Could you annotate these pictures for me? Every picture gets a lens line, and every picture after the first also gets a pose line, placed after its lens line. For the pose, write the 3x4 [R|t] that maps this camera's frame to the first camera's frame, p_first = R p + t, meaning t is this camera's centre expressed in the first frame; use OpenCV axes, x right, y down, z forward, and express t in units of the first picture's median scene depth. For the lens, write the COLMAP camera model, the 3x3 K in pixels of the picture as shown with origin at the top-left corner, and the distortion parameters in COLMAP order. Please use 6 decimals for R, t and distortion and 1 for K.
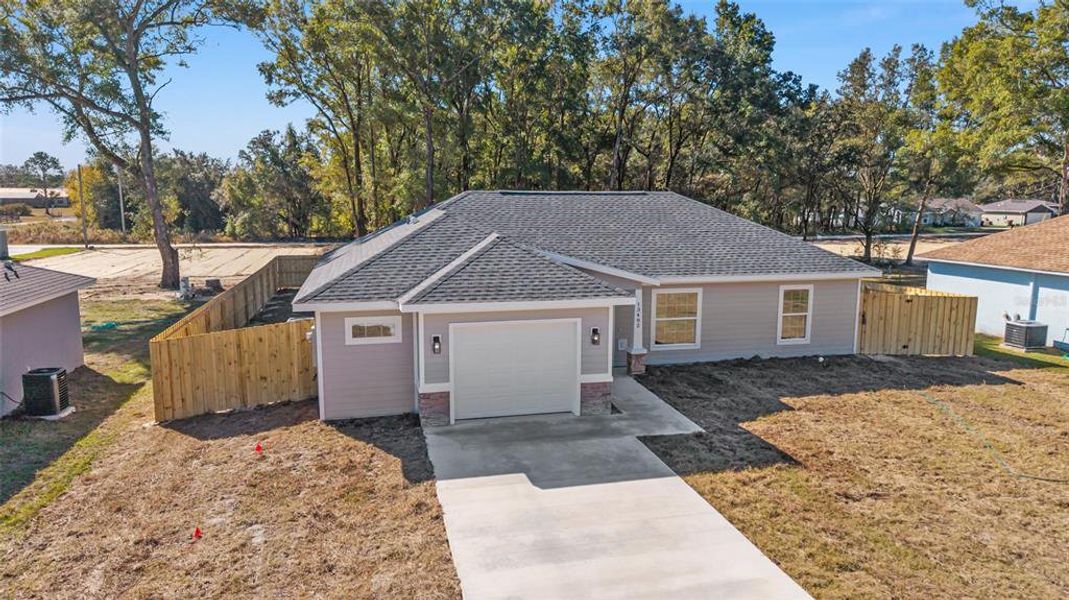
lens RADIAL K [[711.9, 0, 532.3], [0, 711.9, 305.1], [0, 0, 1]] dist [0.046229, -0.054904]
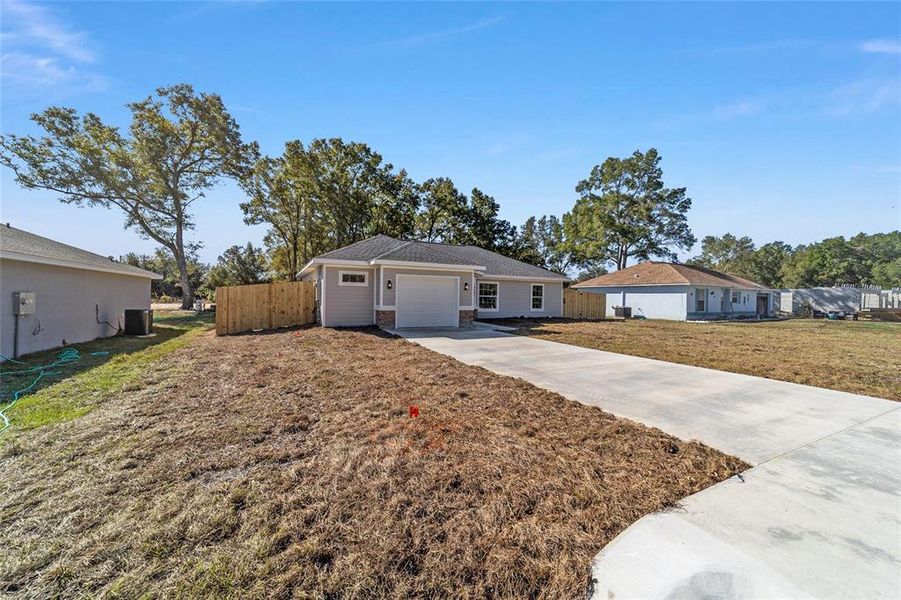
lens RADIAL K [[346.4, 0, 449.5], [0, 346.4, 300.5], [0, 0, 1]] dist [-0.015600, 0.008131]
pose [[0.972654, 0.009748, 0.232055, -0.170565], [0.022701, 0.990345, -0.136754, 0.201362], [-0.231148, 0.138282, 0.963041, 0.066472]]
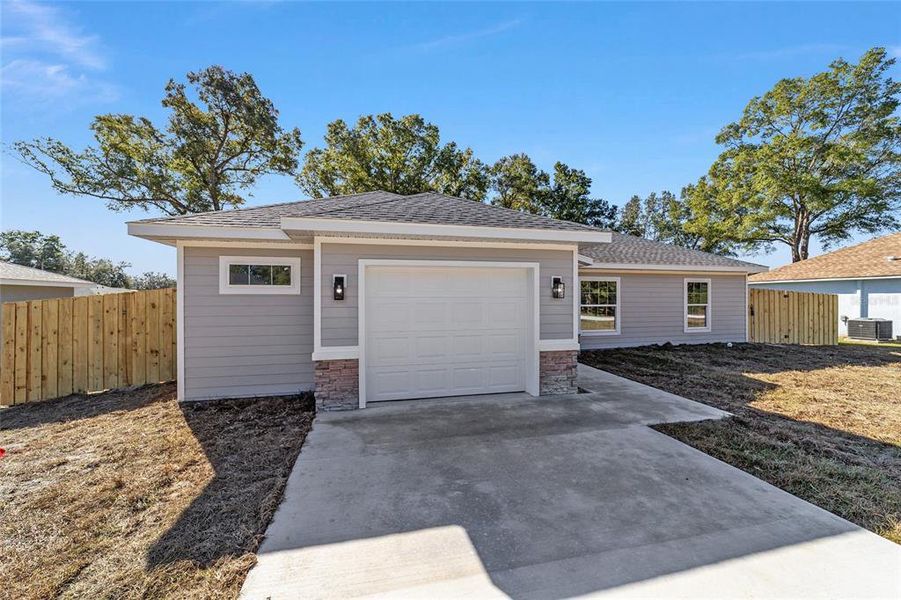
lens RADIAL K [[345.2, 0, 448.4], [0, 345.2, 297.3], [0, 0, 1]] dist [-0.018017, 0.008888]
pose [[0.999987, -0.004780, -0.002024, -0.025107], [0.004413, 0.988153, -0.153410, 0.102159], [0.002734, 0.153399, 0.988161, 0.591674]]
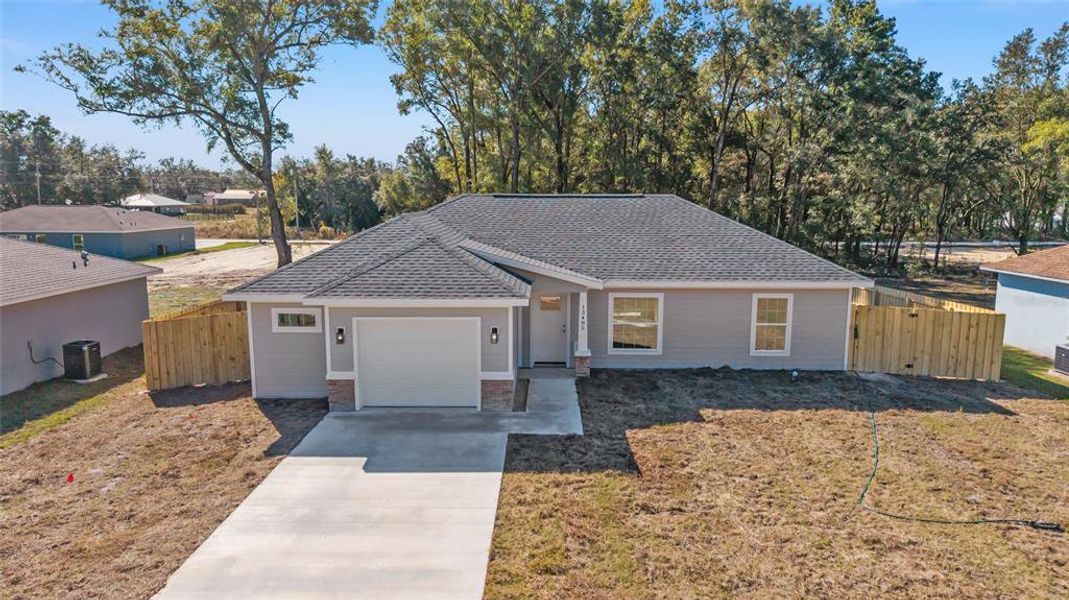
lens RADIAL K [[711.9, 0, 532.3], [0, 711.9, 305.1], [0, 0, 1]] dist [0.046229, -0.054904]
pose [[0.968204, 0.037125, -0.247390, 0.369917], [-0.037137, 0.999300, 0.004623, -0.006524], [0.247389, 0.004712, 0.968905, 0.009034]]
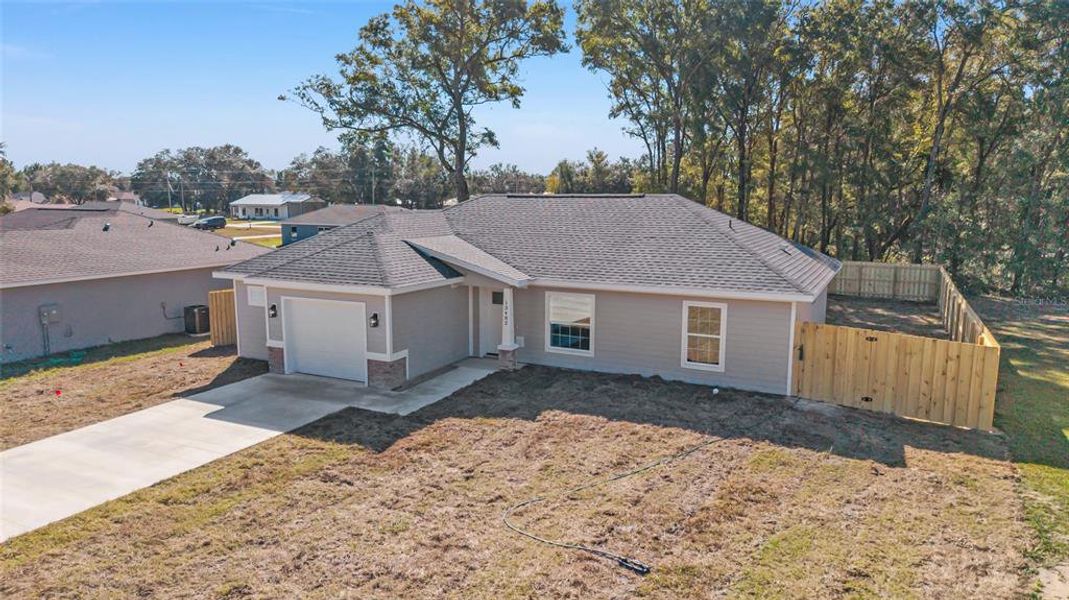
lens RADIAL K [[711.9, 0, 532.3], [0, 711.9, 305.1], [0, 0, 1]] dist [0.046229, -0.054904]
pose [[0.761484, 0.096900, -0.640900, 0.955907], [-0.097545, 0.994633, 0.034485, -0.042287], [0.640802, 0.036257, 0.766849, 0.252470]]
